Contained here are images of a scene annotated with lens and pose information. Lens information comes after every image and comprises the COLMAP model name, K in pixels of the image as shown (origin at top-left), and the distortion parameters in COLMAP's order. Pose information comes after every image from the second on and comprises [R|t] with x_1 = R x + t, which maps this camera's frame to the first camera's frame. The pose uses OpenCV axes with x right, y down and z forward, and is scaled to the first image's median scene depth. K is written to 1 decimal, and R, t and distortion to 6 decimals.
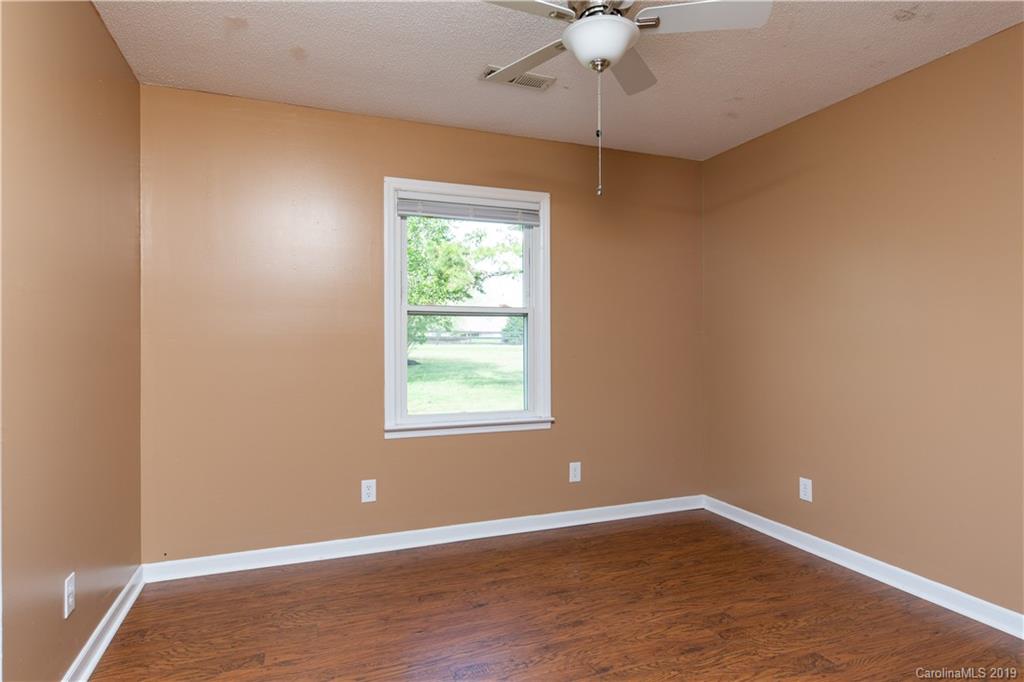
lens RADIAL K [[585.3, 0, 527.0], [0, 585.3, 340.3], [0, 0, 1]] dist [-0.018824, -0.002987]
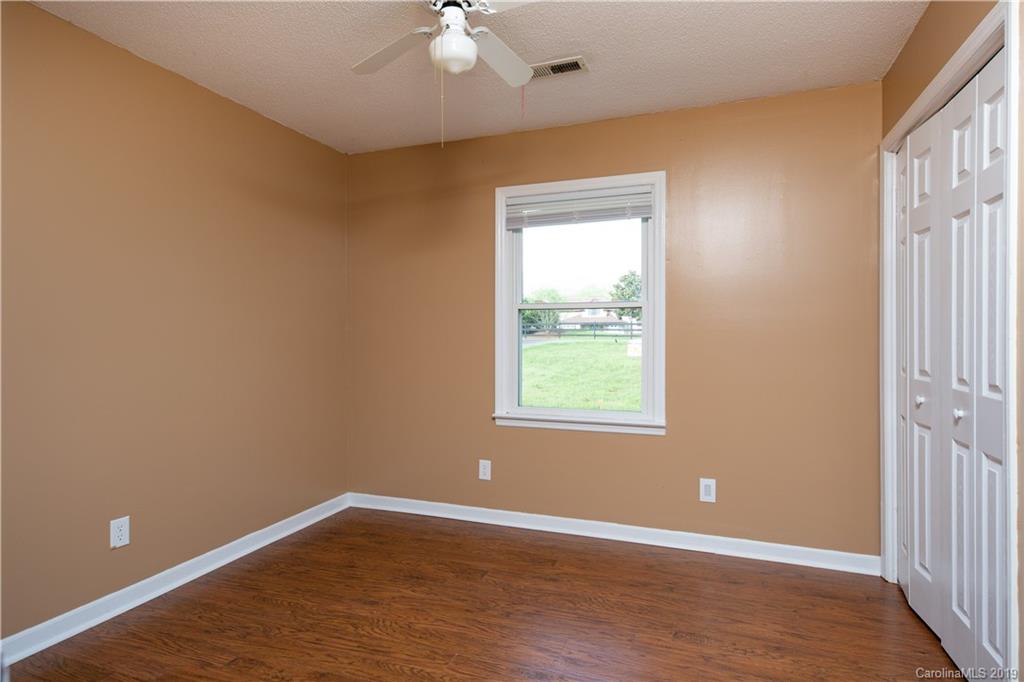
lens RADIAL K [[585.3, 0, 505.3], [0, 585.3, 333.7], [0, 0, 1]] dist [-0.018824, -0.002987]
pose [[0.728225, 0.002485, -0.685333, 0.526640], [-0.003886, 0.999992, -0.000503, -0.003695], [0.685327, 0.003029, 0.728229, 0.204593]]
